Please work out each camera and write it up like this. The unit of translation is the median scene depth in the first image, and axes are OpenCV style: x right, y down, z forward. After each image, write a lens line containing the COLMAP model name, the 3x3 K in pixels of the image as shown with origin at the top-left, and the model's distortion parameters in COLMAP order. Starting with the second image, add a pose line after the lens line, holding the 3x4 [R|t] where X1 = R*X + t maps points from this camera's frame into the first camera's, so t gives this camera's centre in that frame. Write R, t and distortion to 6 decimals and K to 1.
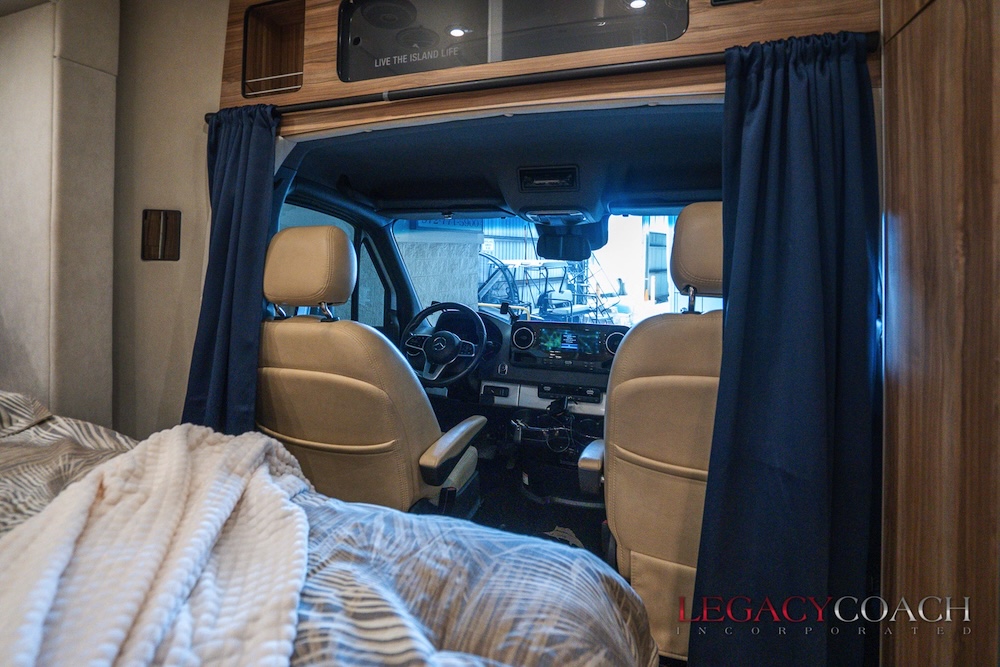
lens RADIAL K [[456.3, 0, 483.0], [0, 456.3, 333.7], [0, 0, 1]] dist [-0.043799, 0.018159]
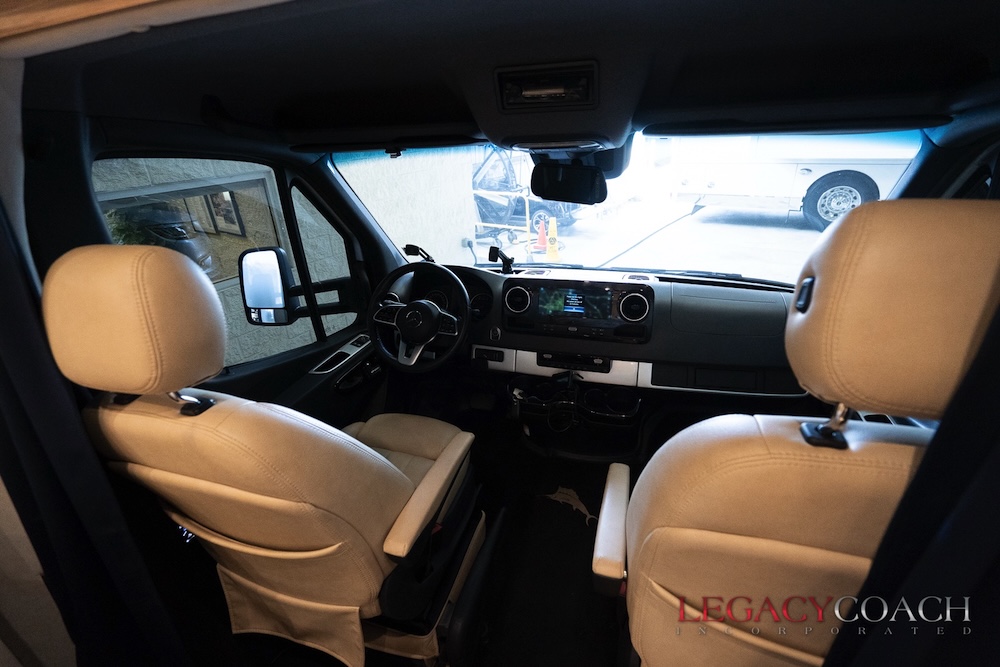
lens RADIAL K [[384.3, 0, 500.0], [0, 384.3, 333.5], [0, 0, 1]] dist [-0.001337, 0.000008]
pose [[0.997920, -0.064118, 0.006699, 0.048873], [0.057692, 0.934583, 0.351035, -0.179948], [-0.028769, -0.349918, 0.936338, 0.338775]]
